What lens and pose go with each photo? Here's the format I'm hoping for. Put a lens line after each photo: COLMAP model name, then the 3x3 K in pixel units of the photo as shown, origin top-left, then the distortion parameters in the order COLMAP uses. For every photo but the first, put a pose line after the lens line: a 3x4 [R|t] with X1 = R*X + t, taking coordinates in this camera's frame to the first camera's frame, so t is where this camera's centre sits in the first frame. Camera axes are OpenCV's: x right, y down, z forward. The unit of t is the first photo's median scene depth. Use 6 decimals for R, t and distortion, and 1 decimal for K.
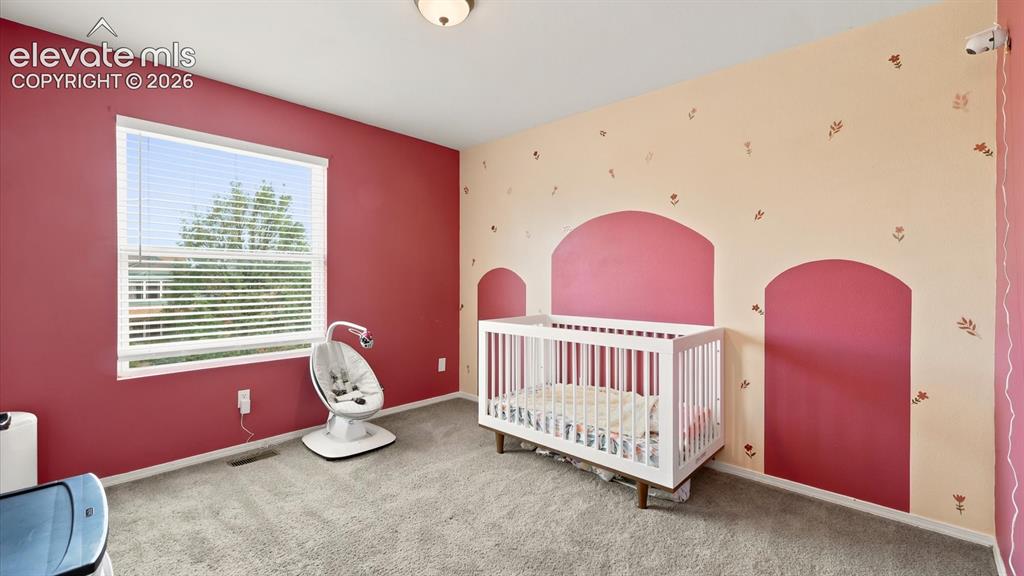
lens RADIAL K [[432.3, 0, 508.6], [0, 432.3, 280.1], [0, 0, 1]] dist [0.003400, -0.000145]
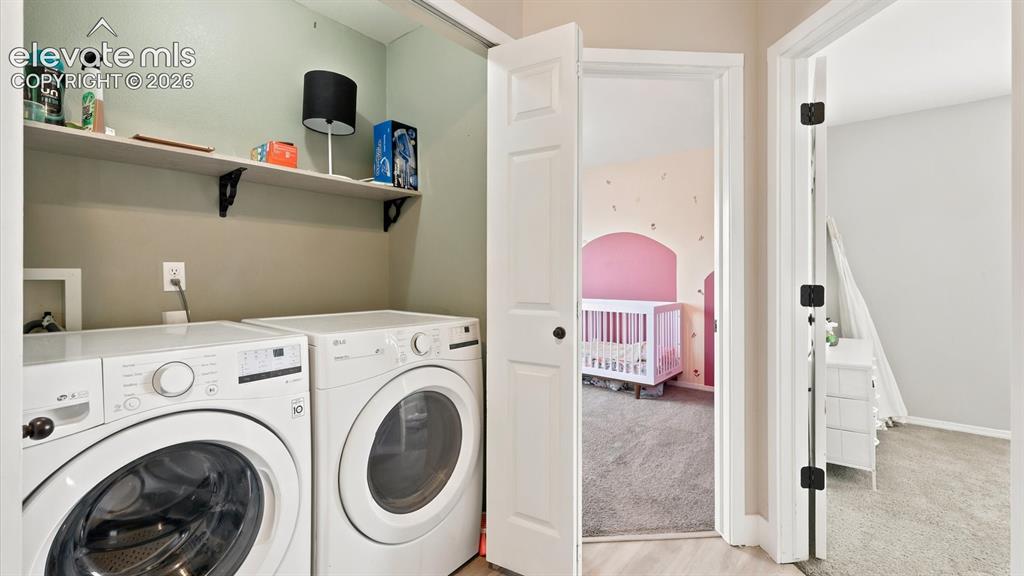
lens RADIAL K [[432.3, 0, 508.6], [0, 432.3, 280.1], [0, 0, 1]] dist [0.003400, -0.000145]
pose [[0.998592, 0.000616, 0.053040, -0.314173], [-0.000420, 0.999993, -0.003716, 0.028321], [-0.053042, 0.003688, 0.998585, -0.755281]]
